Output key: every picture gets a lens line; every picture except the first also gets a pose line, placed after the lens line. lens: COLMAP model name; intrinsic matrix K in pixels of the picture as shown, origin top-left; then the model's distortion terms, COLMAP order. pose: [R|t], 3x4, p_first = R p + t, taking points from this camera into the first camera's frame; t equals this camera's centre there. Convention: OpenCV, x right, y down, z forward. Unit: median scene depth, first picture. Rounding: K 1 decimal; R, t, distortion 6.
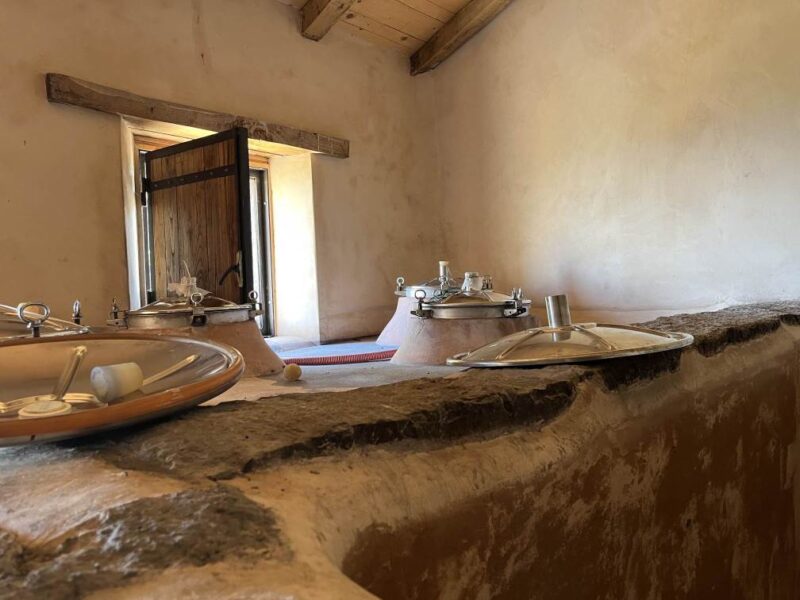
lens RADIAL K [[612.1, 0, 401.8], [0, 612.1, 297.9], [0, 0, 1]] dist [0.055320, -0.065622]
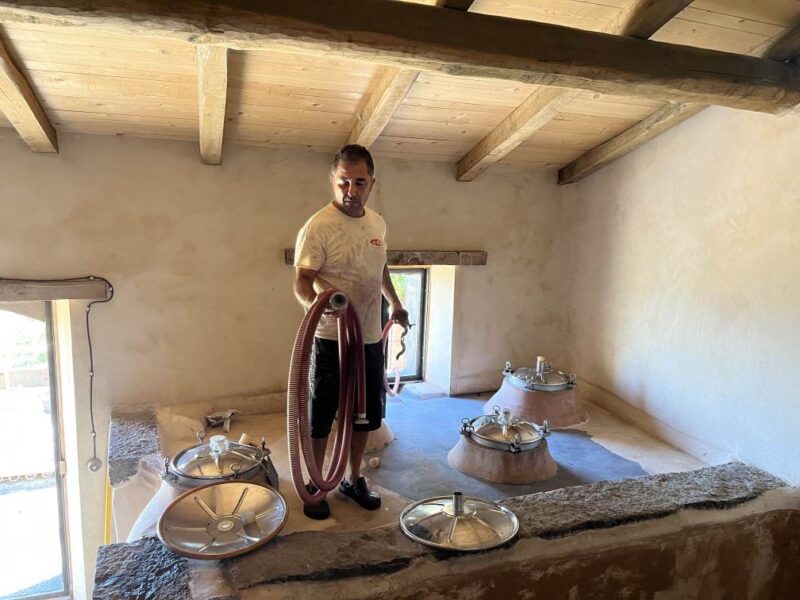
lens RADIAL K [[612.1, 0, 396.1], [0, 612.1, 301.1], [0, 0, 1]] dist [0.055320, -0.065622]
pose [[0.897797, 0.139876, -0.417607, 0.320821], [-0.080244, 0.984305, 0.157176, -0.358297], [0.433037, -0.107601, 0.894930, -0.310105]]
